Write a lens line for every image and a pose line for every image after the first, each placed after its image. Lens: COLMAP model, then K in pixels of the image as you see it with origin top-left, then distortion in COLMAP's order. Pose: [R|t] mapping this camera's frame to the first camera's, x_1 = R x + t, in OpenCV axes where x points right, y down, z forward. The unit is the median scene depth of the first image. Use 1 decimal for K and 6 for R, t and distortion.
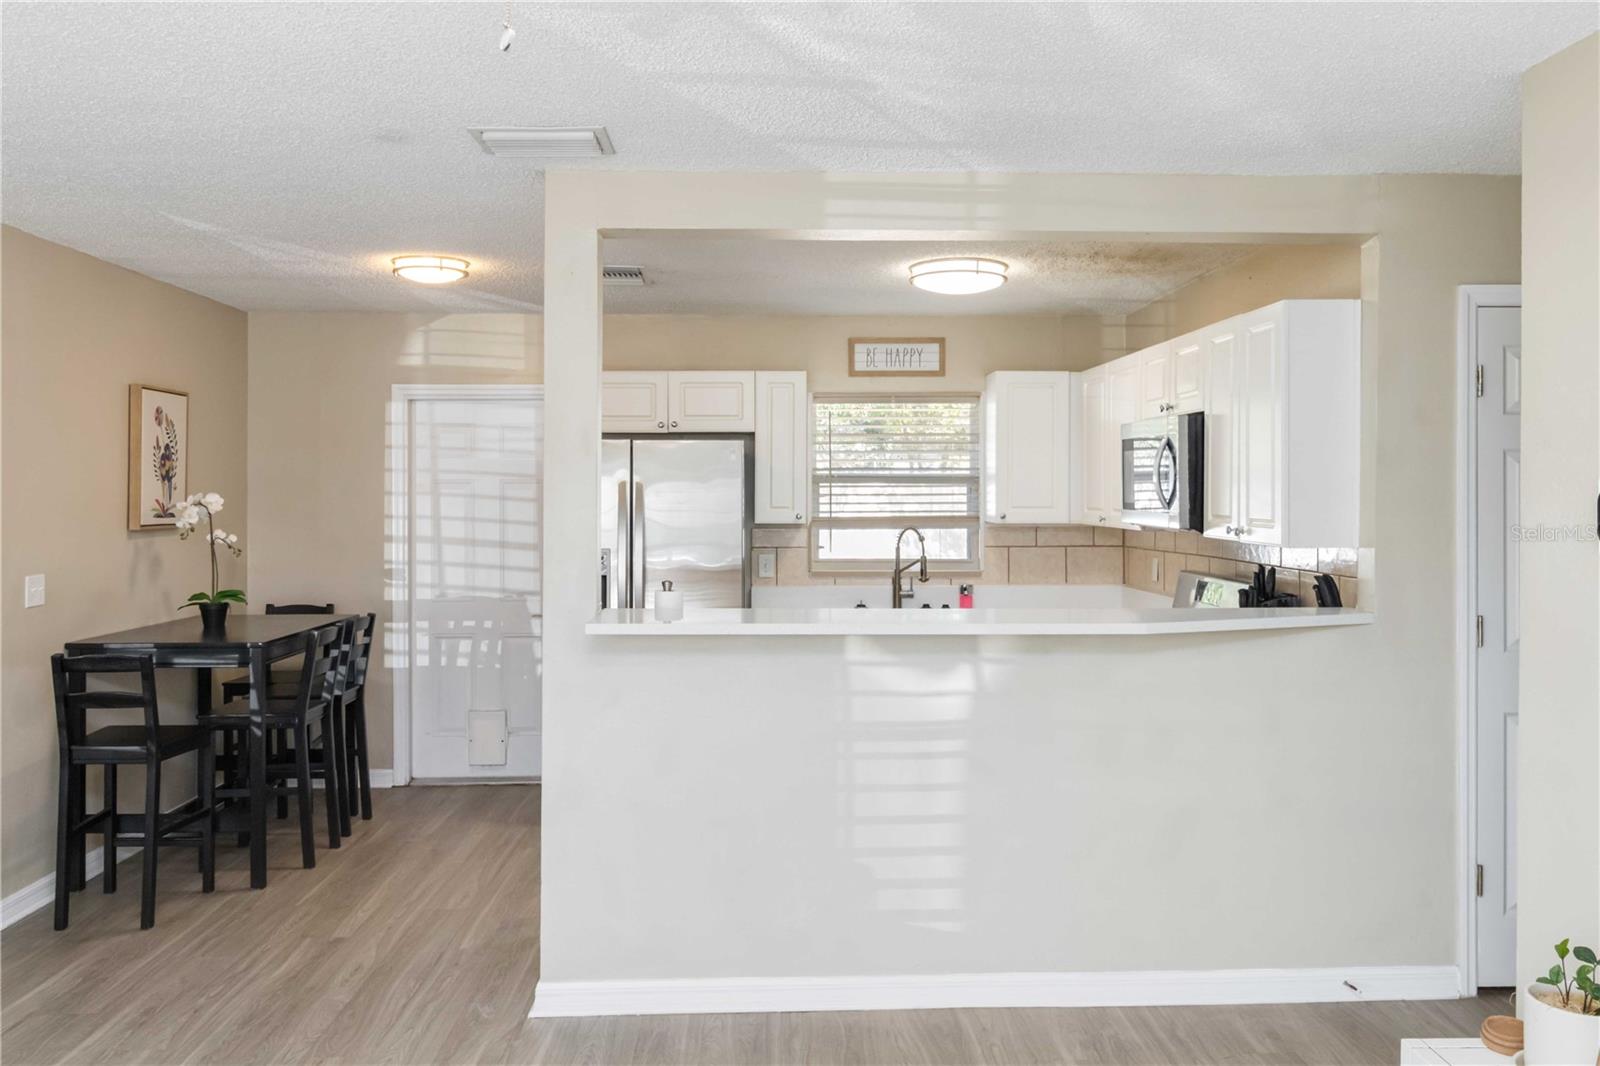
lens RADIAL K [[1258.1, 0, 797.6], [0, 1258.1, 495.1], [0, 0, 1]] dist [0.003401, -0.003377]
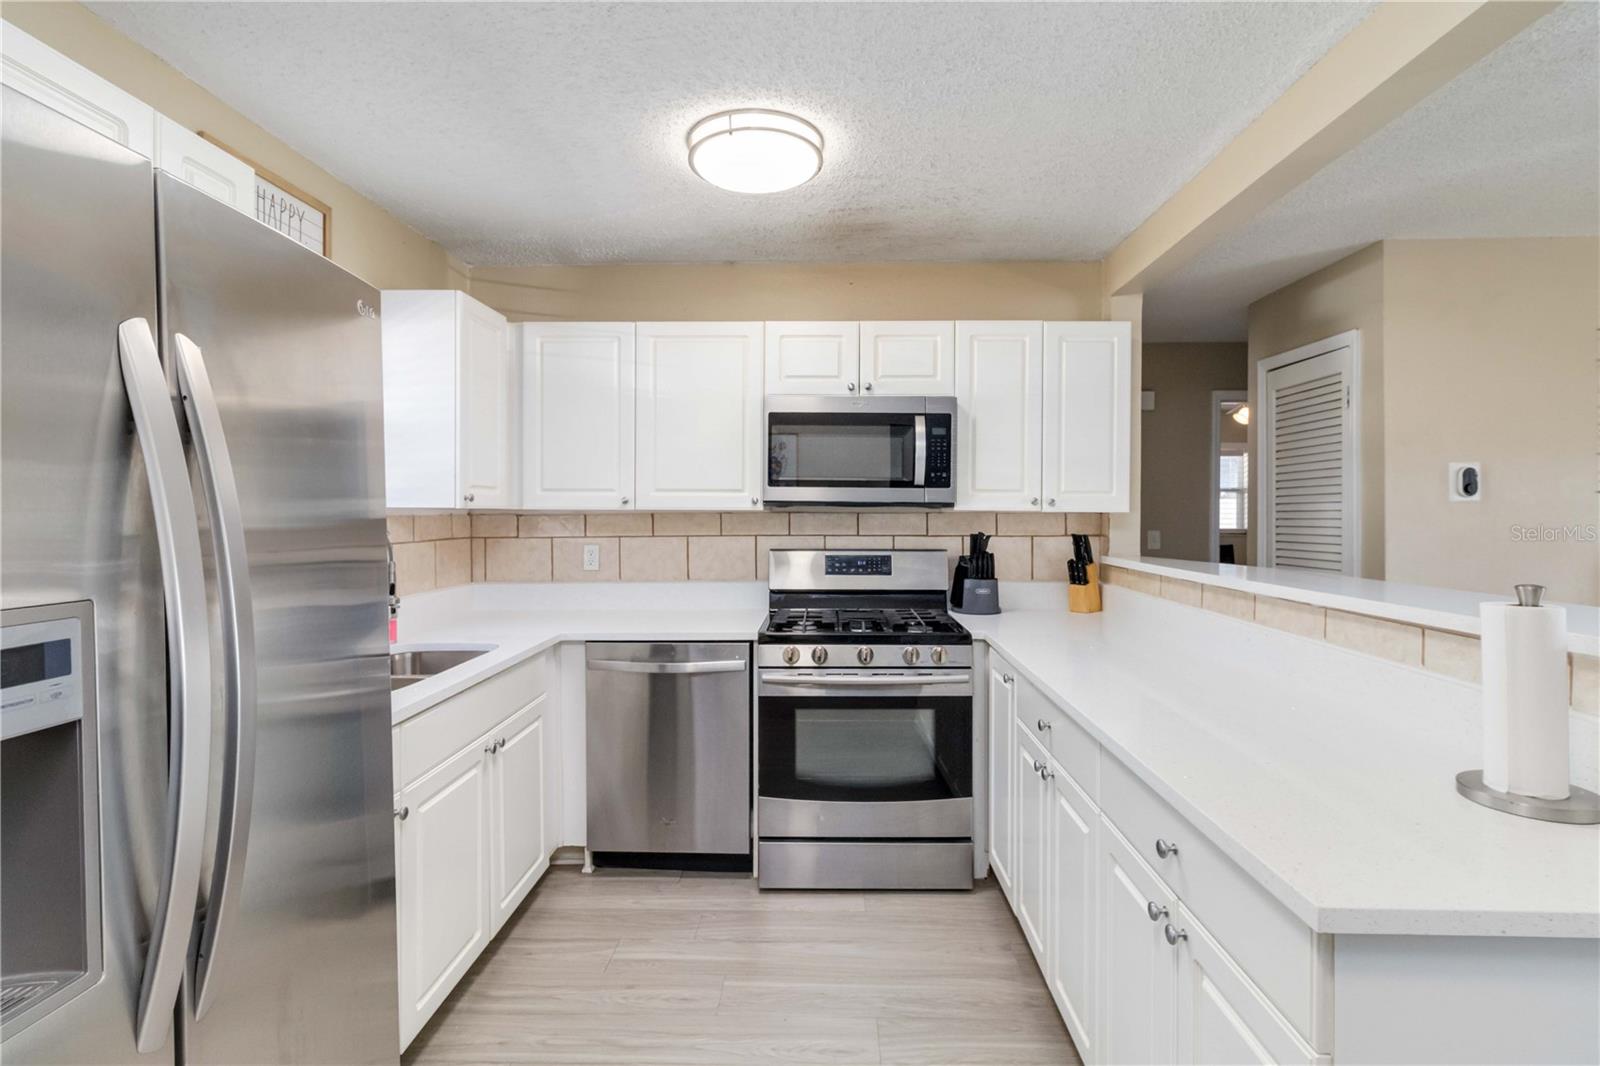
lens RADIAL K [[754.8, 0, 817.3], [0, 754.8, 509.3], [0, 0, 1]] dist [-0.000091, 0.000166]
pose [[0.039081, -0.000138, 0.999236, -0.332515], [0.002621, 0.999997, 0.000036, 0.030539], [-0.999233, 0.002617, 0.039082, 1.030500]]
